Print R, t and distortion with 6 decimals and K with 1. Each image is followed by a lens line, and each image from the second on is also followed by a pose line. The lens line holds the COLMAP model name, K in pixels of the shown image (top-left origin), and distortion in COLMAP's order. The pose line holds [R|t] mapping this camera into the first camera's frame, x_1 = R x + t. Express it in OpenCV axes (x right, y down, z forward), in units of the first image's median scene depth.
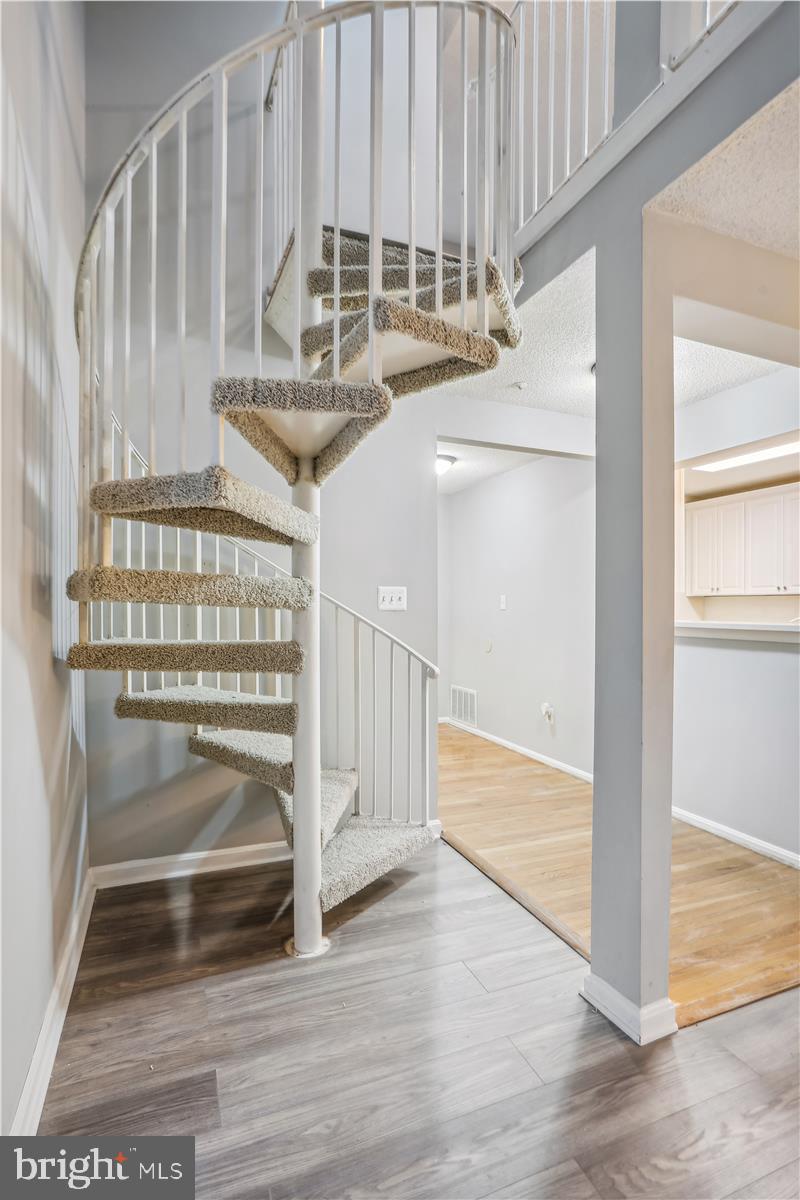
lens RADIAL K [[585.6, 0, 400.0], [0, 585.6, 600.0], [0, 0, 1]] dist [-0.046216, 0.027435]
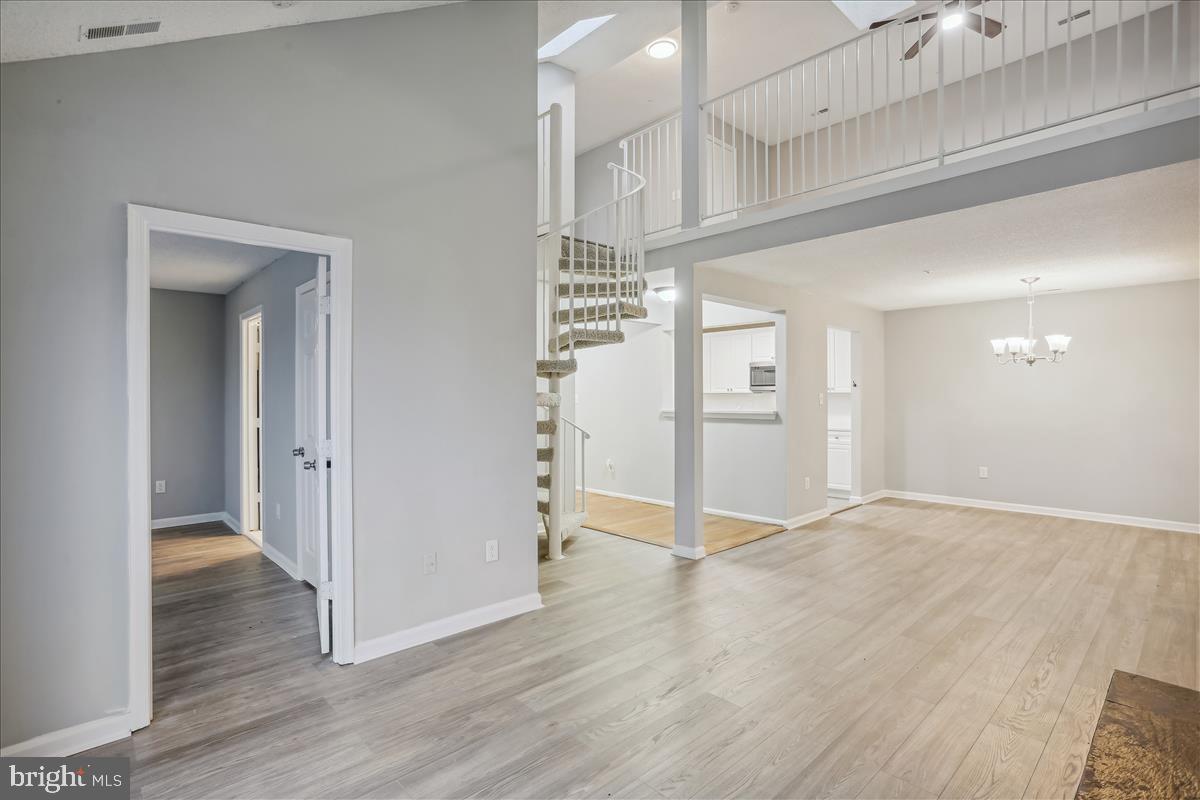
lens RADIAL K [[585.6, 0, 599.0], [0, 585.6, 391.2], [0, 0, 1]] dist [-0.046216, 0.027435]
pose [[0.929654, -0.006237, 0.368380, -0.696005], [0.007190, 0.999973, -0.001213, -0.032019], [-0.368363, 0.003776, 0.929674, -0.972357]]
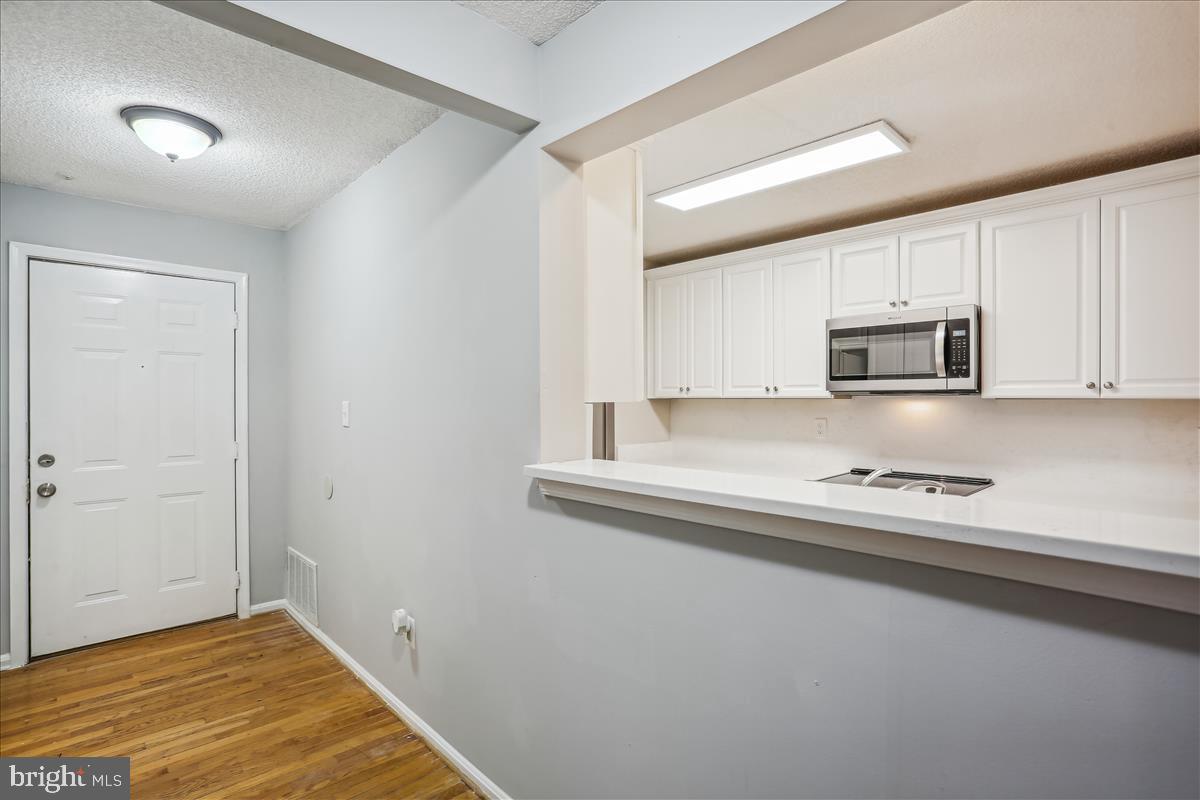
lens RADIAL K [[585.6, 0, 599.0], [0, 585.6, 391.2], [0, 0, 1]] dist [-0.046216, 0.027435]
pose [[0.931387, 0.000967, 0.364029, 0.400542], [0.000471, 0.999992, -0.003860, -0.029513], [-0.364030, 0.003766, 0.931380, 0.798180]]
